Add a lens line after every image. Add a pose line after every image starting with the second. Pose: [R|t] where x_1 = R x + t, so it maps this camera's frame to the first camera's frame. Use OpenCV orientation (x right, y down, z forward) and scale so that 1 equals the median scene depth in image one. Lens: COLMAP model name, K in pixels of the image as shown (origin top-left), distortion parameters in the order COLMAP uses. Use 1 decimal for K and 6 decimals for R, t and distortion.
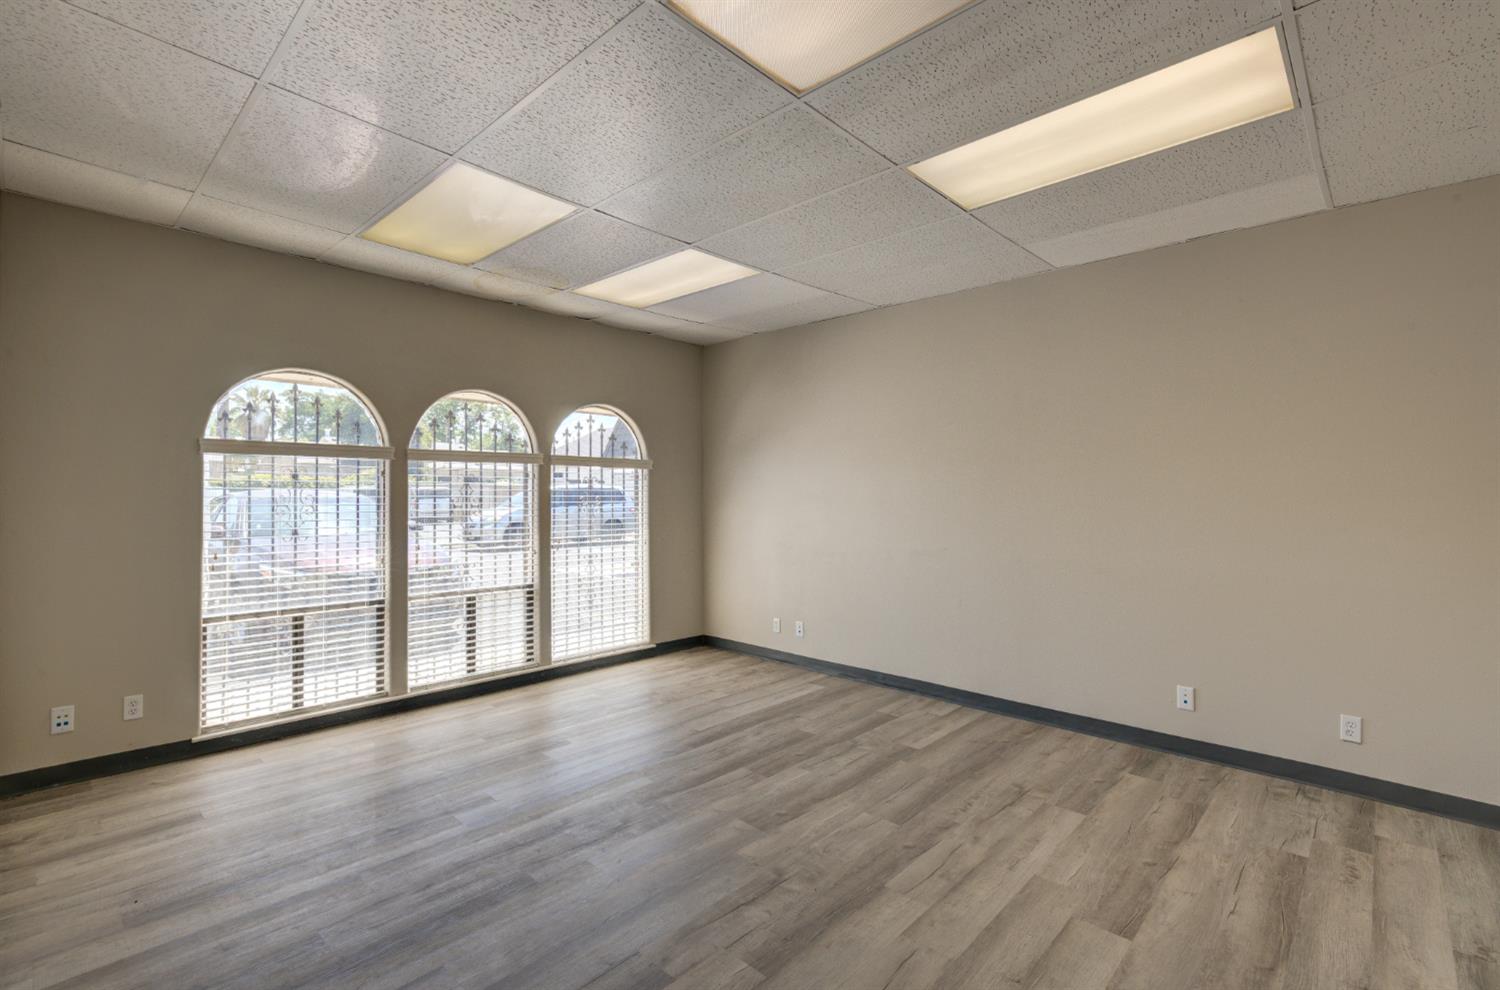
lens RADIAL K [[678.4, 0, 744.6], [0, 678.4, 491.9], [0, 0, 1]] dist [-0.000813, 0.000795]
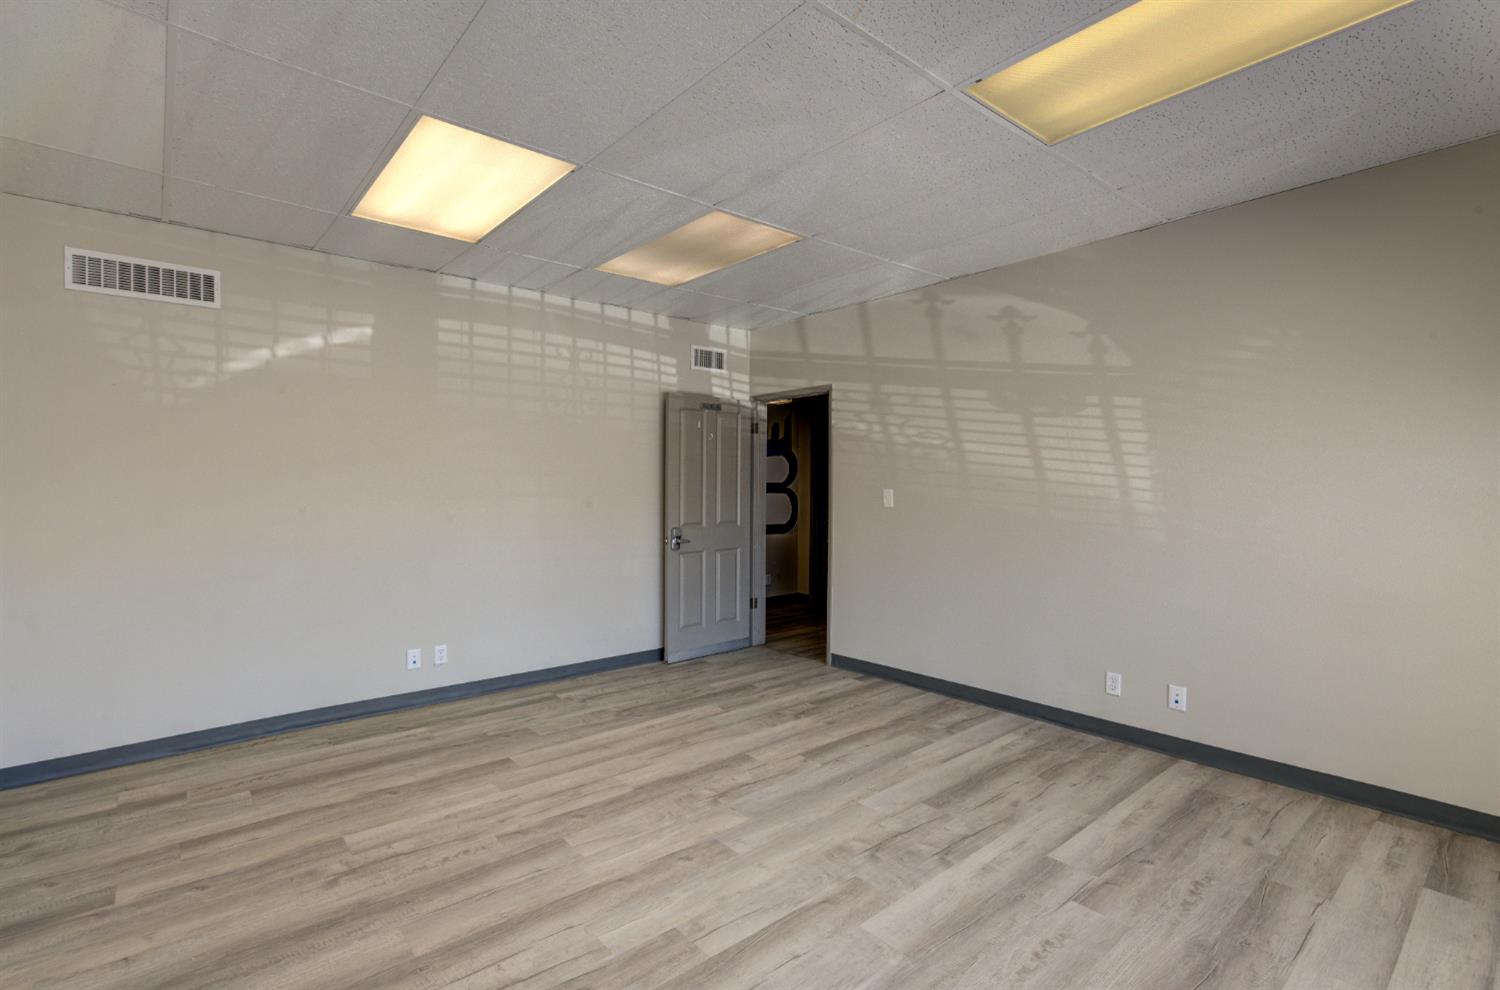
lens RADIAL K [[678.4, 0, 754.3], [0, 678.4, 491.1], [0, 0, 1]] dist [-0.000813, 0.000795]
pose [[-0.994622, -0.003118, 0.103527, -0.120051], [-0.002412, 0.999973, 0.006940, 0.025828], [-0.103546, 0.006653, -0.994602, 1.931366]]
